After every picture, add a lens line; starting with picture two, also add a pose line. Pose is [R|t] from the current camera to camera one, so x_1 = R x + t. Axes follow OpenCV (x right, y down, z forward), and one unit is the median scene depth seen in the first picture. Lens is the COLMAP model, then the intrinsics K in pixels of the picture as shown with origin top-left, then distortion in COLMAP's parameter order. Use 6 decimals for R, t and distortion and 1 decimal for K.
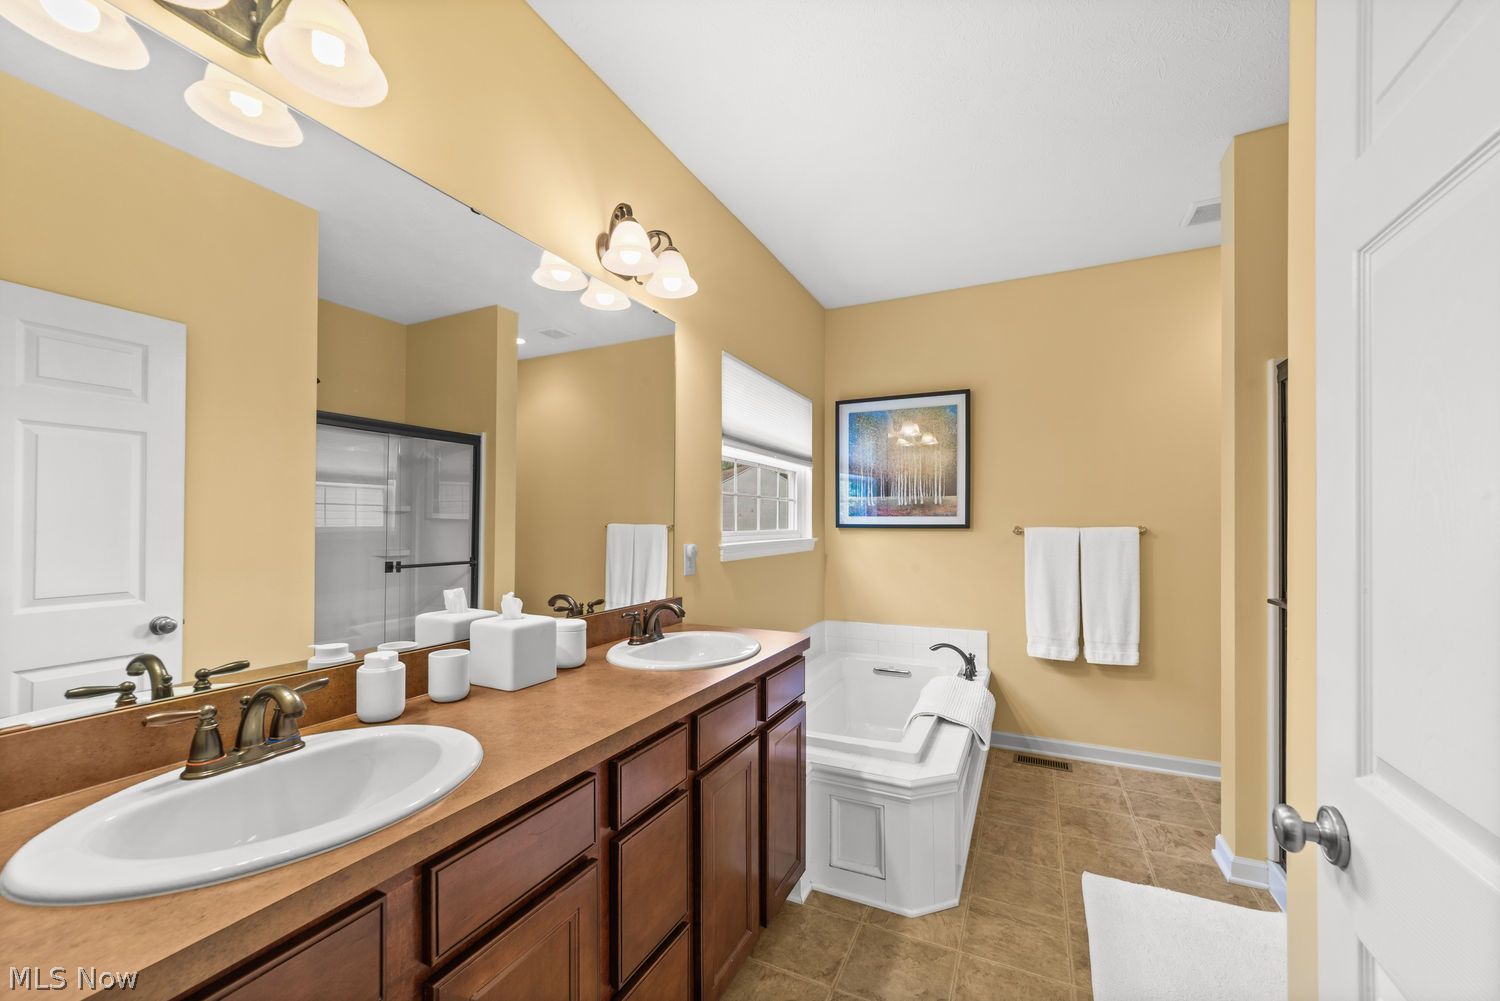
lens RADIAL K [[592.4, 0, 747.4], [0, 592.4, 525.8], [0, 0, 1]] dist [-0.008455, 0.000321]
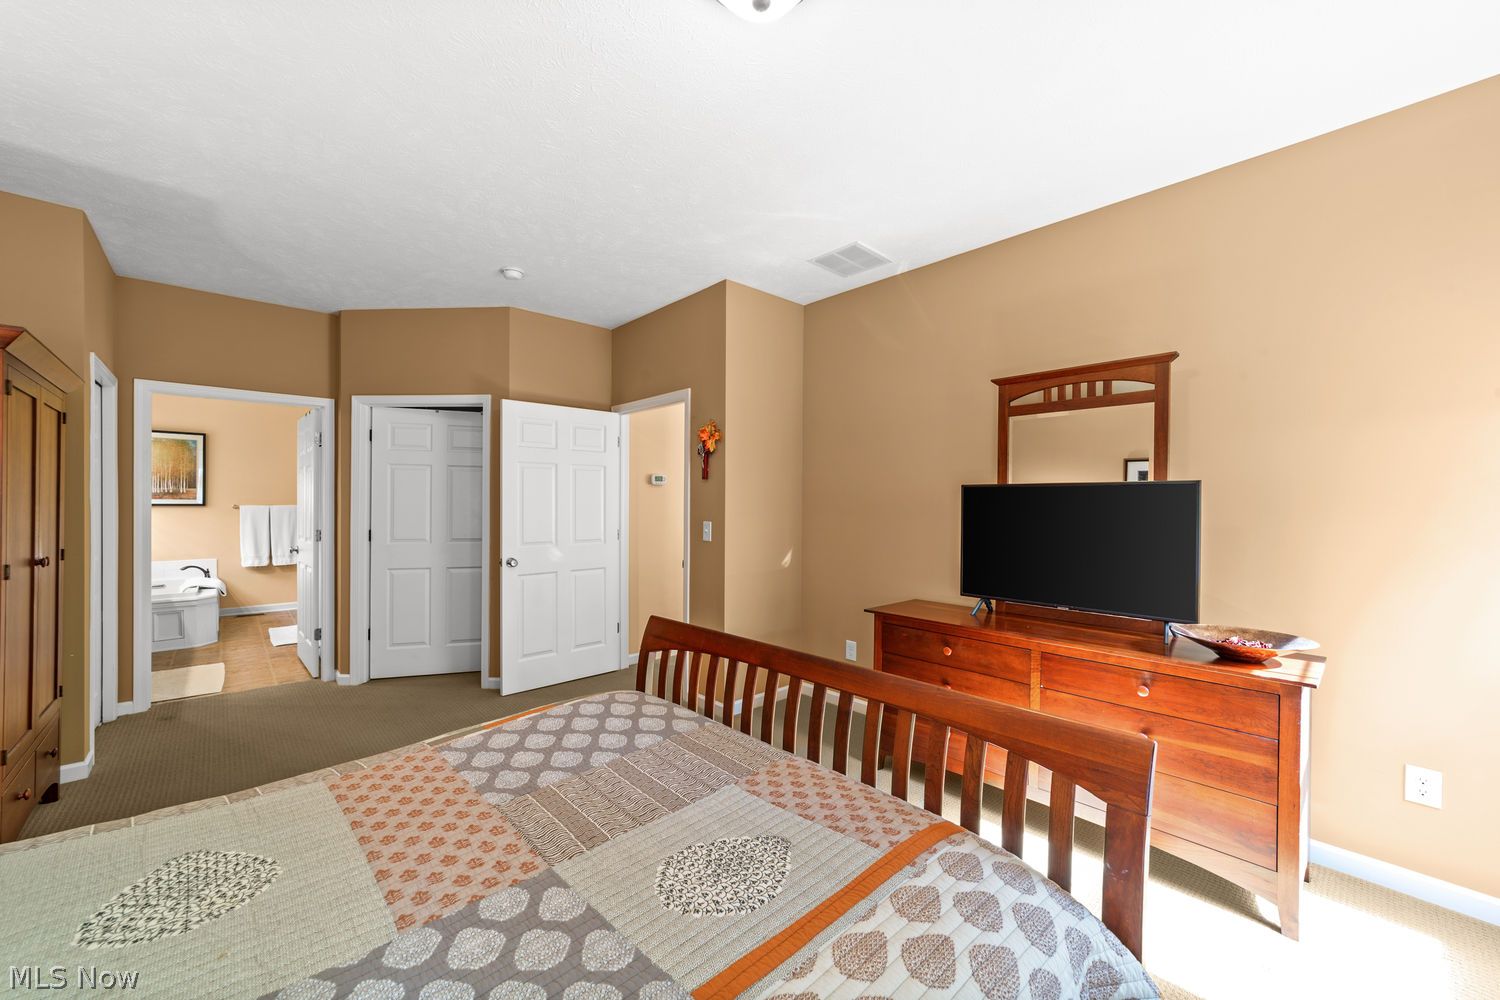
lens RADIAL K [[581.7, 0, 744.4], [0, 581.7, 503.2], [0, 0, 1]] dist [-0.022587, 0.009943]
pose [[0.374658, -0.000236, 0.927163, -0.726175], [-0.002081, 0.999997, 0.001095, -0.010053], [-0.927161, -0.002340, 0.374657, -1.372371]]
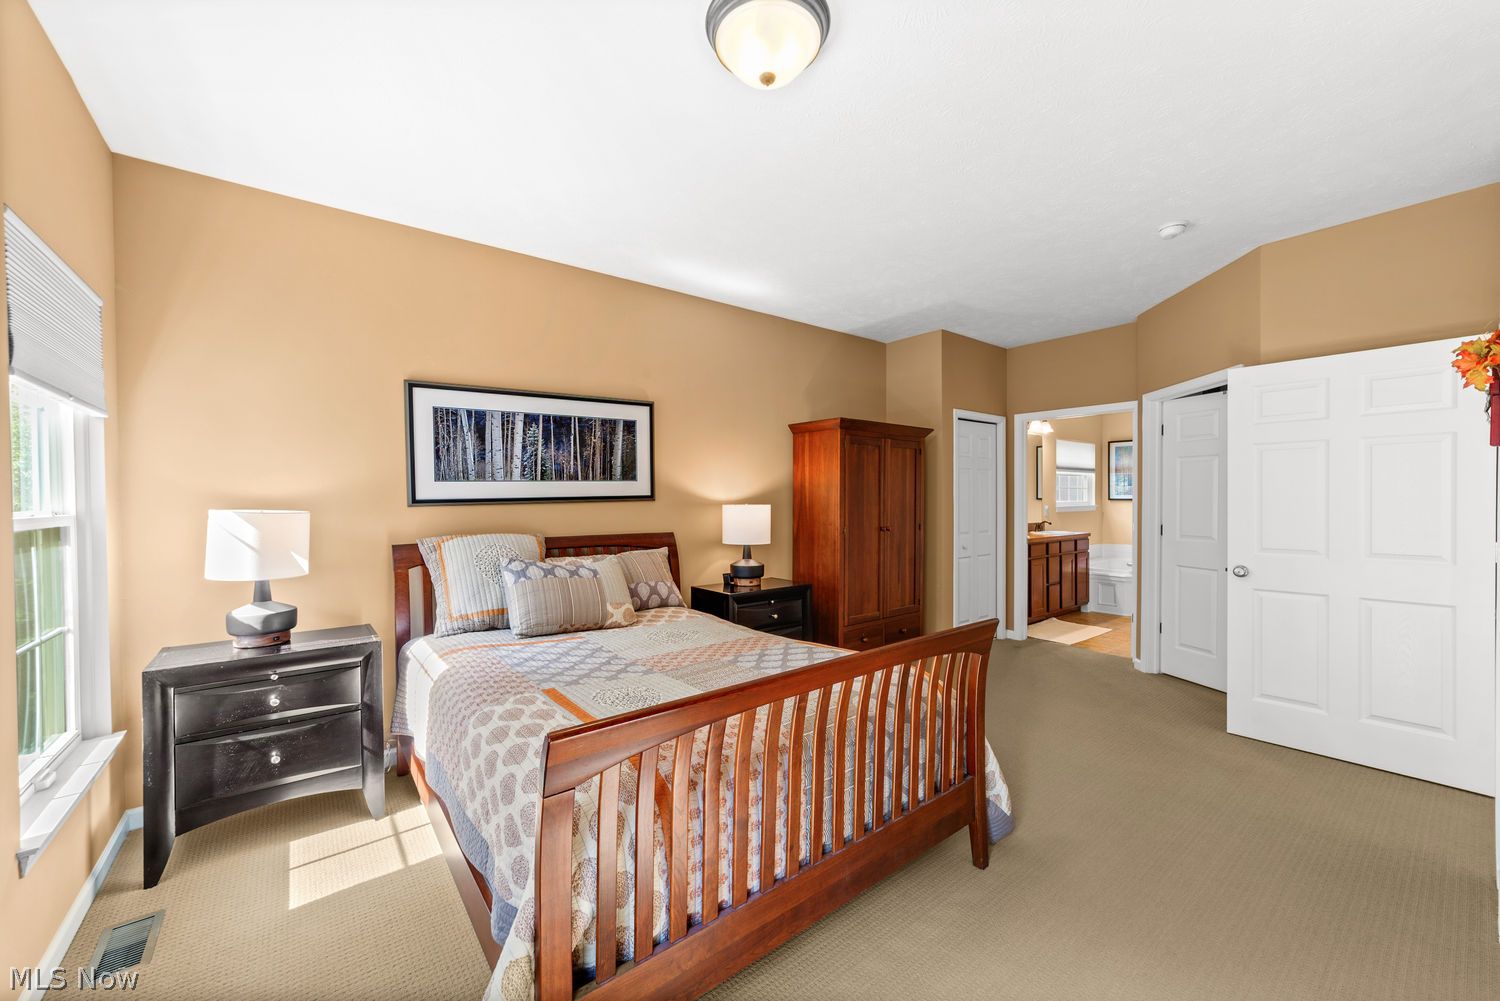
lens RADIAL K [[575.5, 0, 741.7], [0, 575.5, 507.0], [0, 0, 1]] dist [-0.019161, 0.009450]
pose [[0.895233, 0.004908, -0.445571, -0.134532], [0.002581, 0.999865, 0.016200, -0.011454], [0.445591, -0.015653, 0.895100, -1.682728]]
